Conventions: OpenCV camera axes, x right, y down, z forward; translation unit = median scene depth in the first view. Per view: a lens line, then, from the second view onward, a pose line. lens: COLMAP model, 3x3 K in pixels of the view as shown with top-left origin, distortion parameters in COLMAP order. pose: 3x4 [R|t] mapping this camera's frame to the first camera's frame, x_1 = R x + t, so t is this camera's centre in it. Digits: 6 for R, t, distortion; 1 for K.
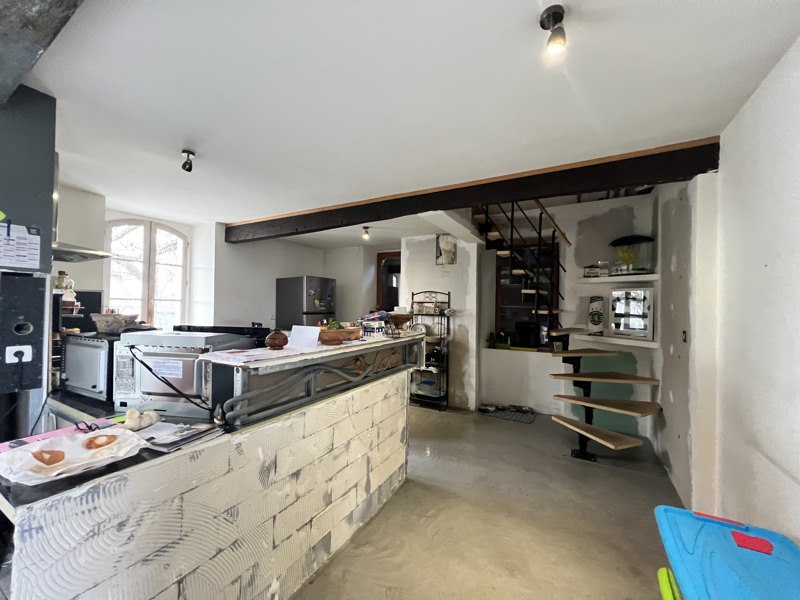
lens RADIAL K [[318.7, 0, 402.6], [0, 318.7, 301.7], [0, 0, 1]] dist [-0.001635, -0.000264]
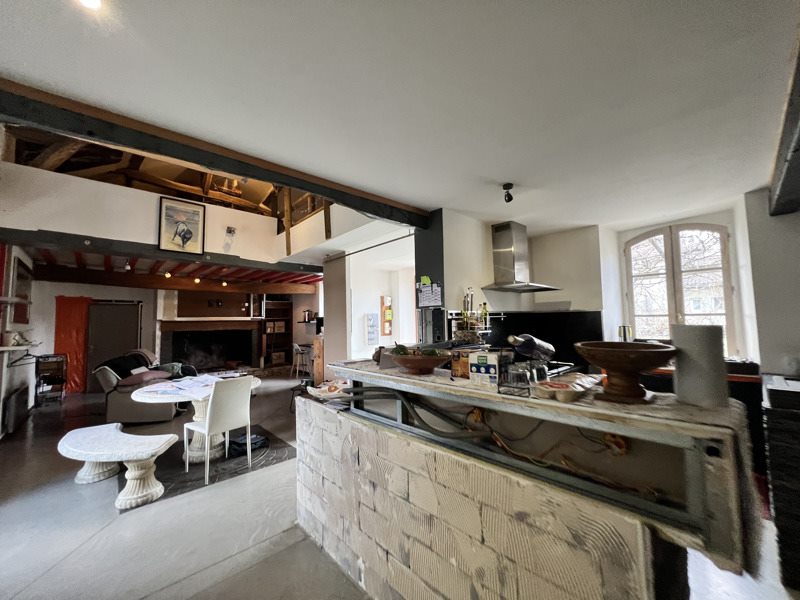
lens RADIAL K [[318.7, 0, 402.6], [0, 318.7, 301.7], [0, 0, 1]] dist [-0.001635, -0.000264]
pose [[-0.317703, -0.068474, -0.945715, 0.497567], [0.029271, 0.996205, -0.081963, 0.014239], [0.947738, -0.053722, -0.314493, 1.055689]]
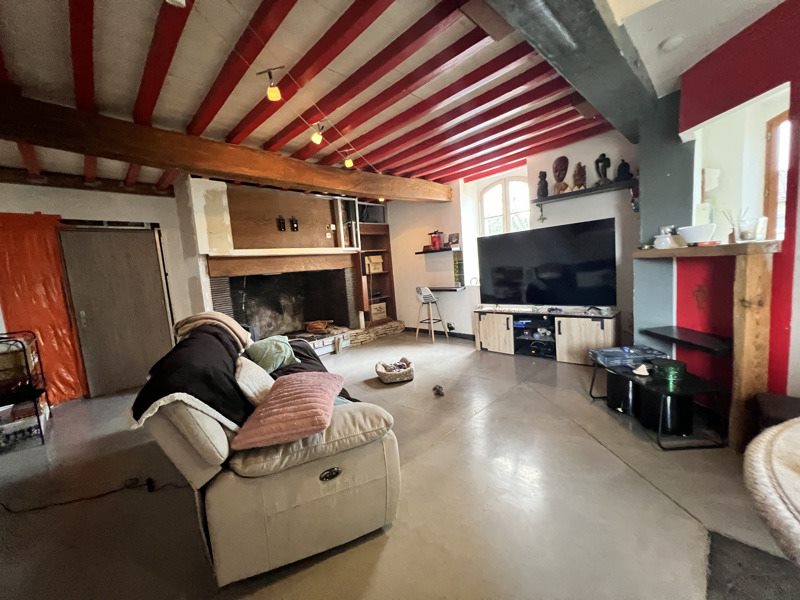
lens RADIAL K [[318.7, 0, 402.6], [0, 318.7, 301.7], [0, 0, 1]] dist [-0.001635, -0.000264]
pose [[-0.281601, 0.110117, -0.953192, 0.220815], [0.085216, 0.992338, 0.089464, 0.023991], [0.955740, -0.056034, -0.288827, 0.504036]]
